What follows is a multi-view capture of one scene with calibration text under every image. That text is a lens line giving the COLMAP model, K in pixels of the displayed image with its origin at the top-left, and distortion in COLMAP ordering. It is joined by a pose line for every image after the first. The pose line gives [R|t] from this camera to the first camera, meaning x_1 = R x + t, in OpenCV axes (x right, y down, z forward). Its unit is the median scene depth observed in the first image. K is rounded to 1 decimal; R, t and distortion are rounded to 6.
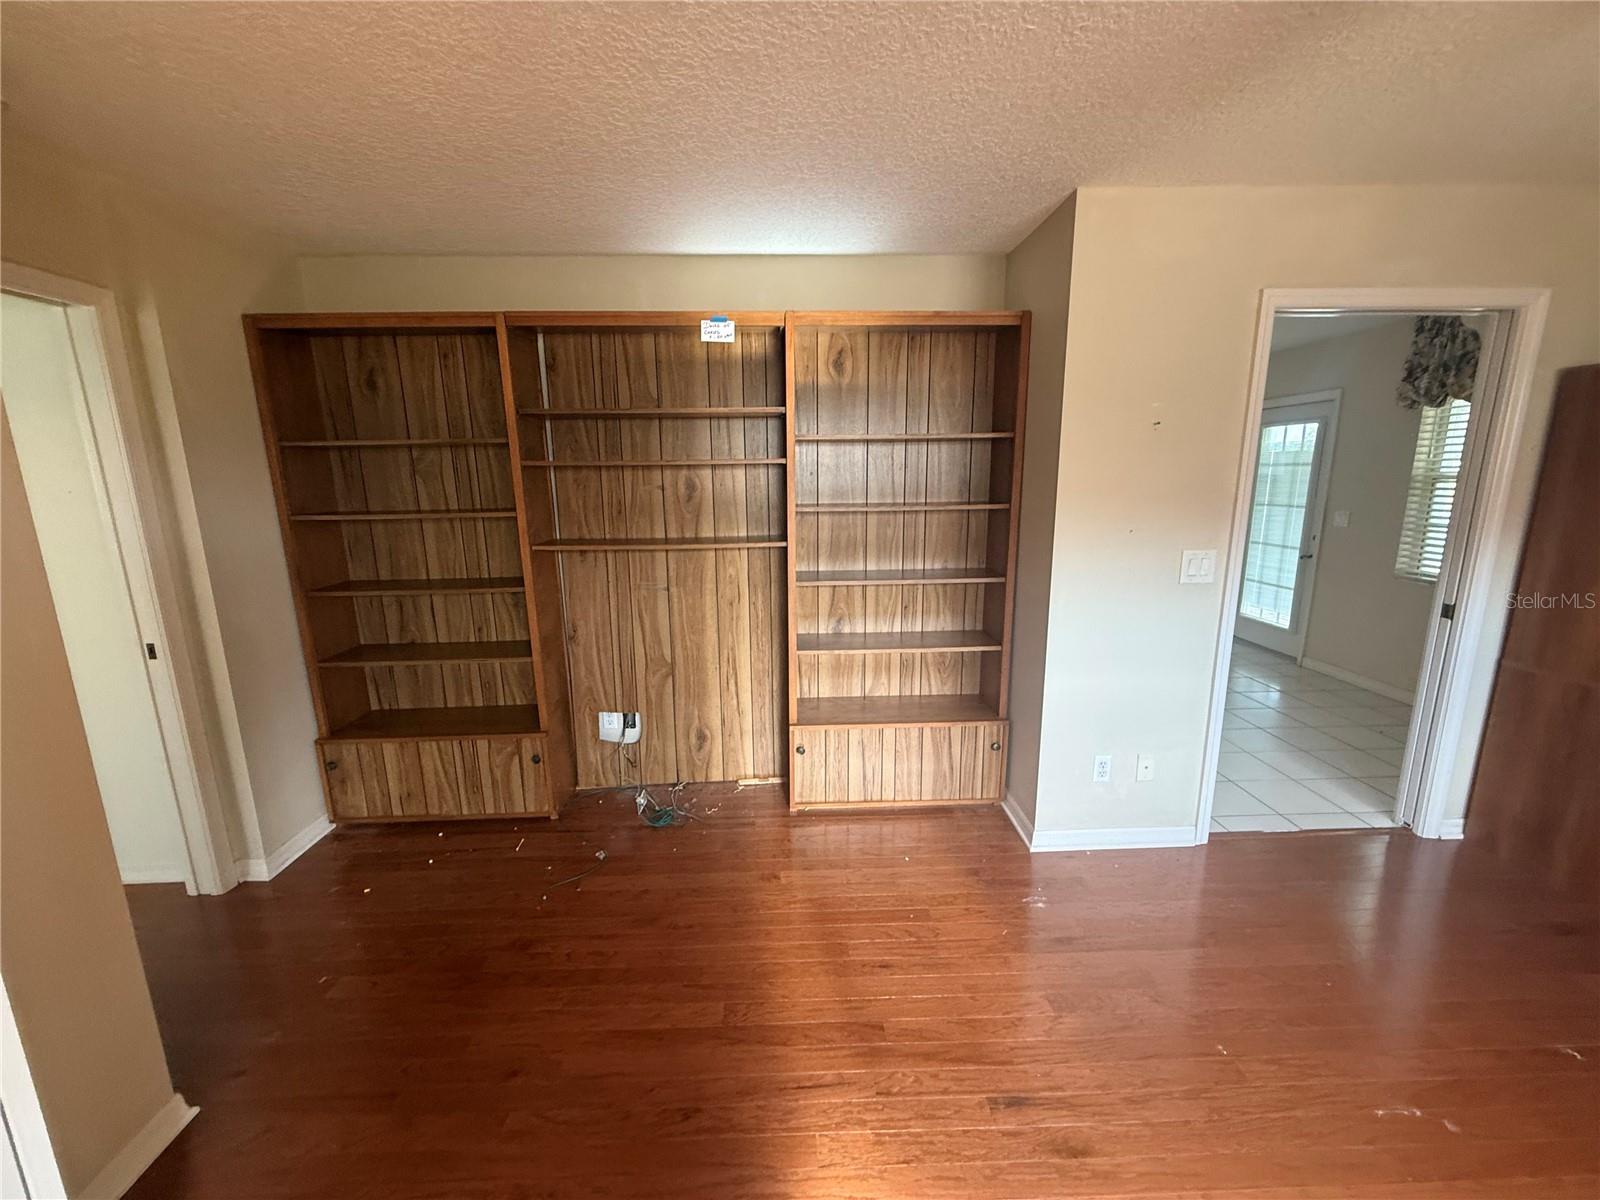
lens RADIAL K [[636.9, 0, 798.1], [0, 636.9, 598.3], [0, 0, 1]] dist [0.003536, -0.000571]
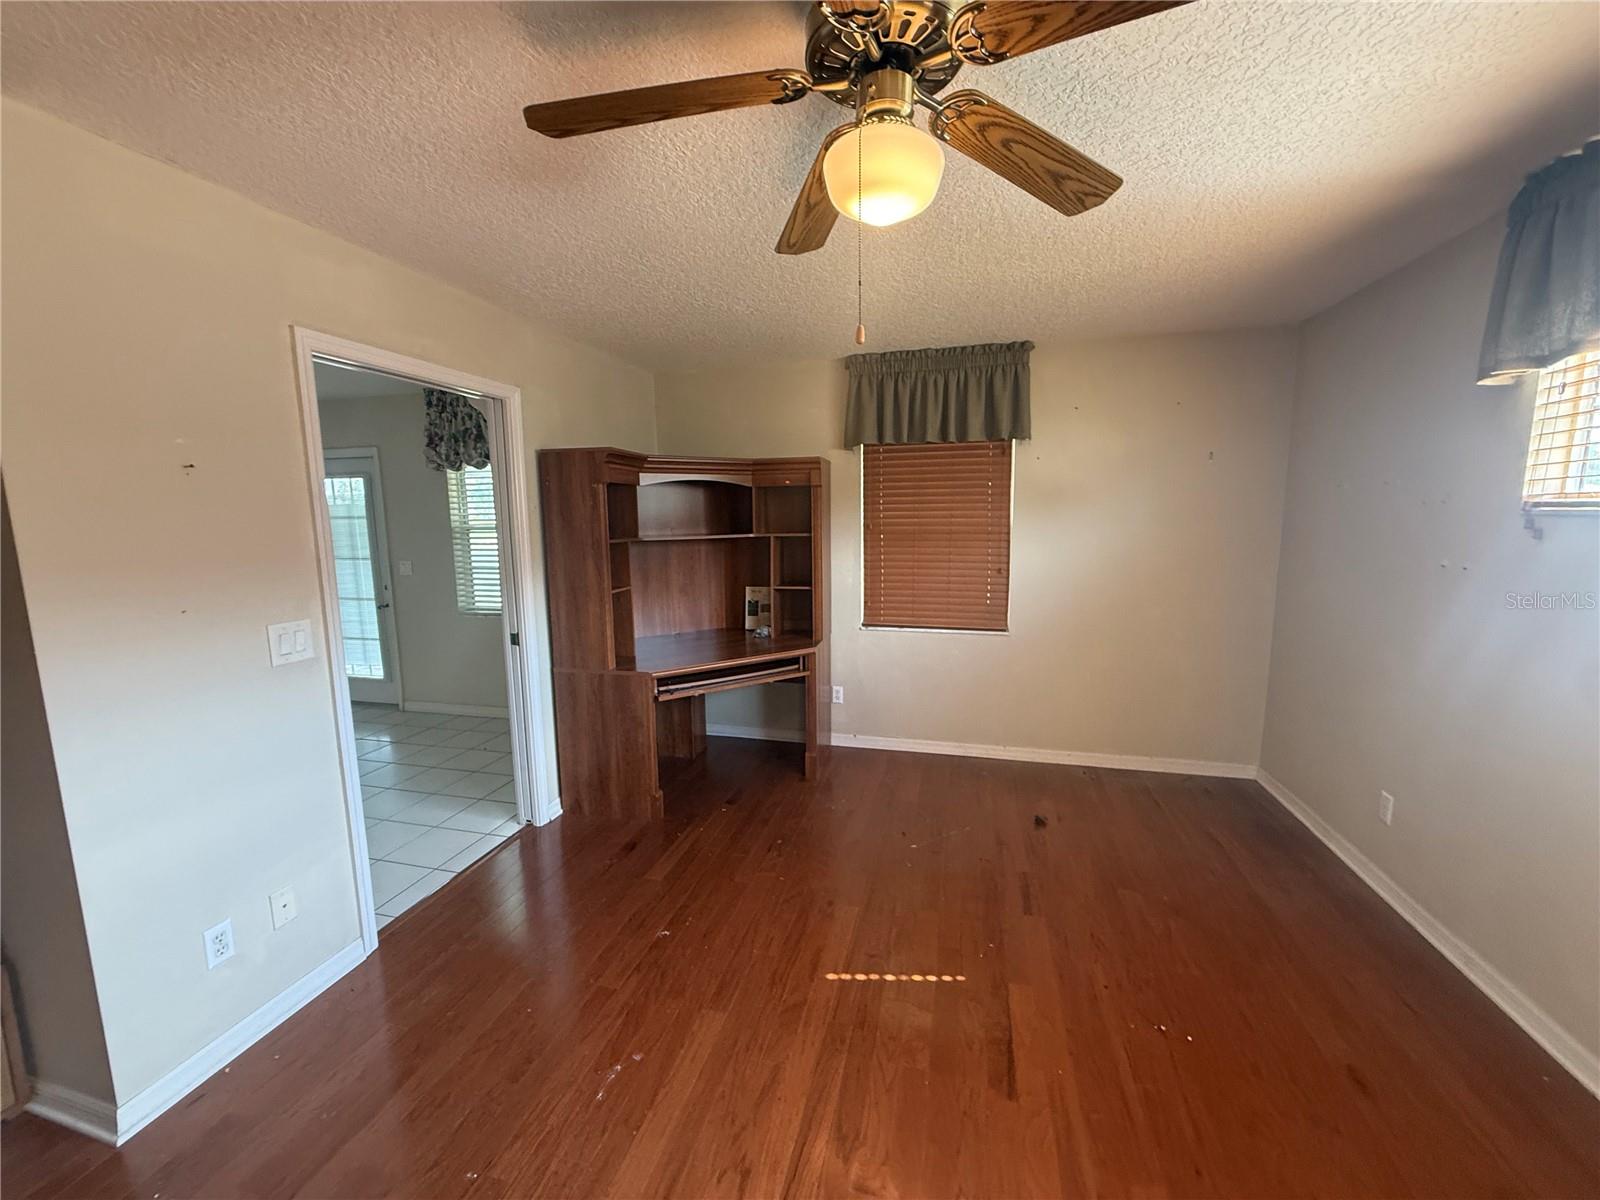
lens RADIAL K [[636.9, 0, 800.0], [0, 636.9, 600.3], [0, 0, 1]] dist [0.003536, -0.000571]
pose [[0.288633, -0.123154, 0.949486, 0.030778], [0.193996, 0.978645, 0.067963, -0.025697], [-0.937580, 0.164580, 0.306361, 0.098032]]
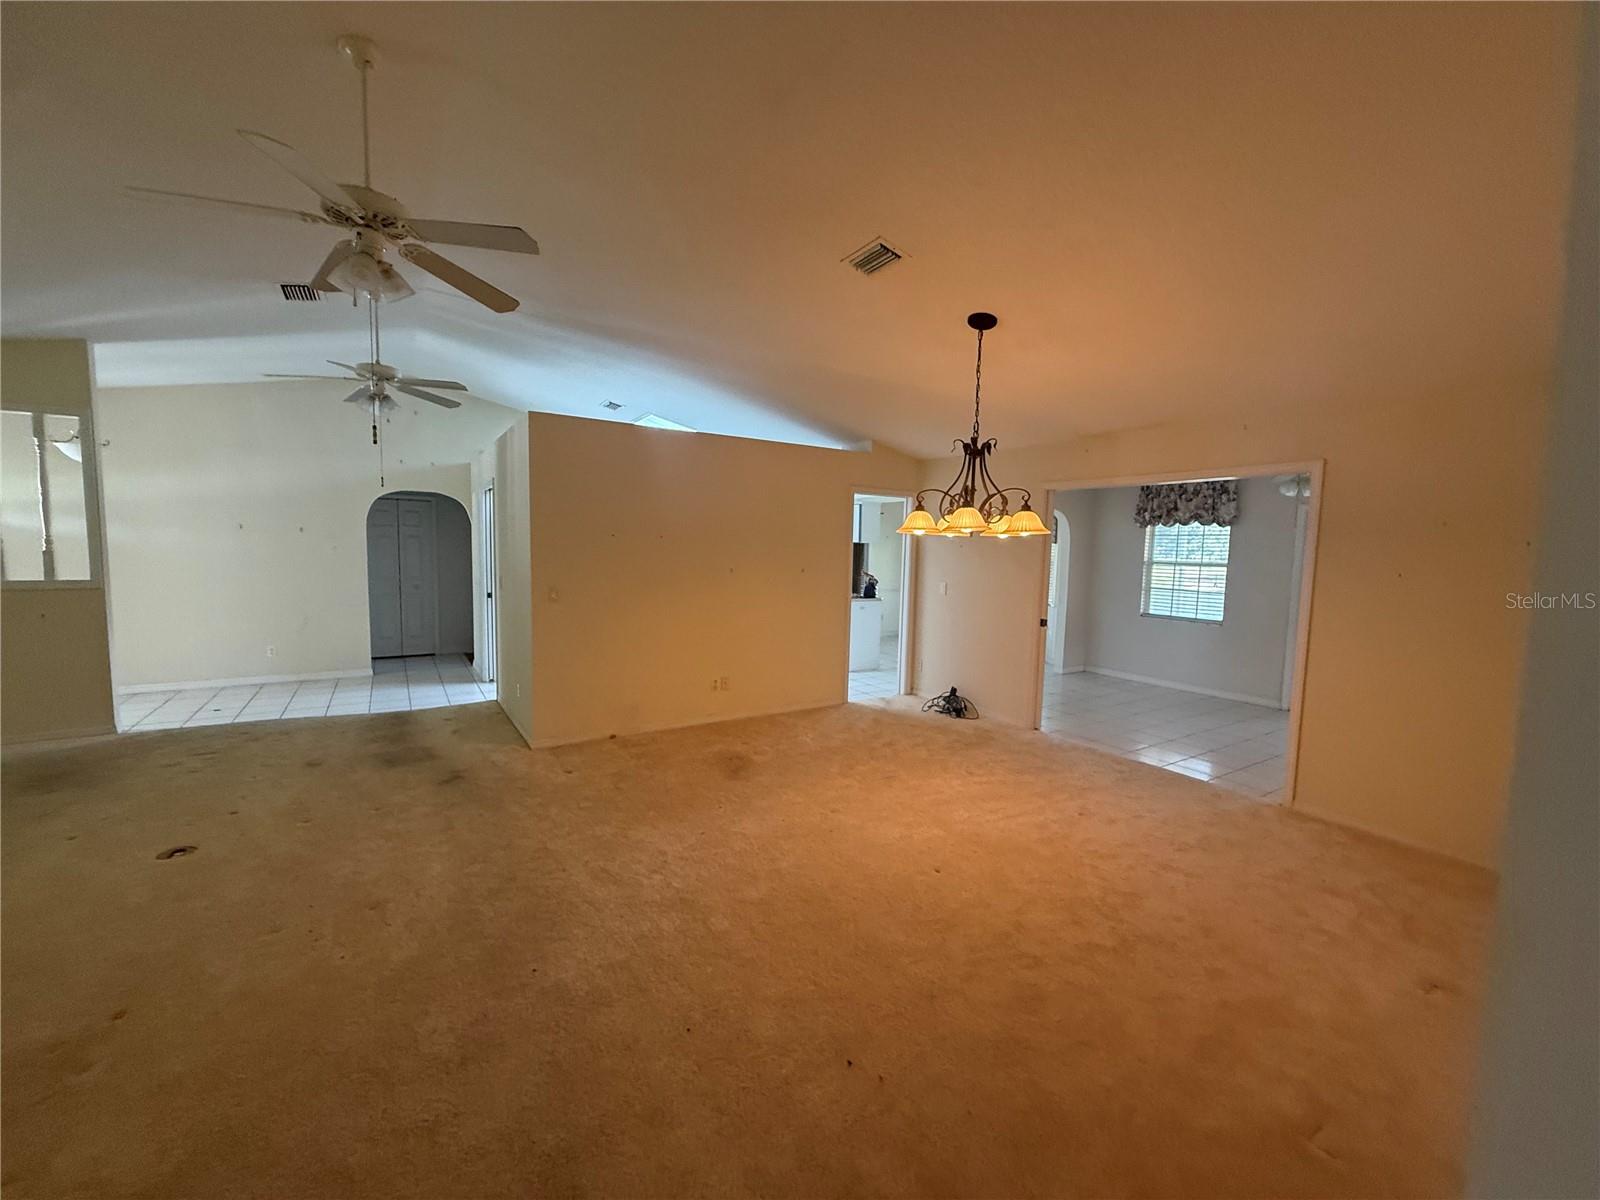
lens RADIAL K [[636.9, 0, 802.0], [0, 636.9, 596.1], [0, 0, 1]] dist [0.003536, -0.000571]
pose [[0.957378, 0.014416, 0.288476, -0.881858], [0.014977, 0.994932, -0.099425, 0.137283], [-0.288448, 0.099508, 0.952311, -0.806200]]
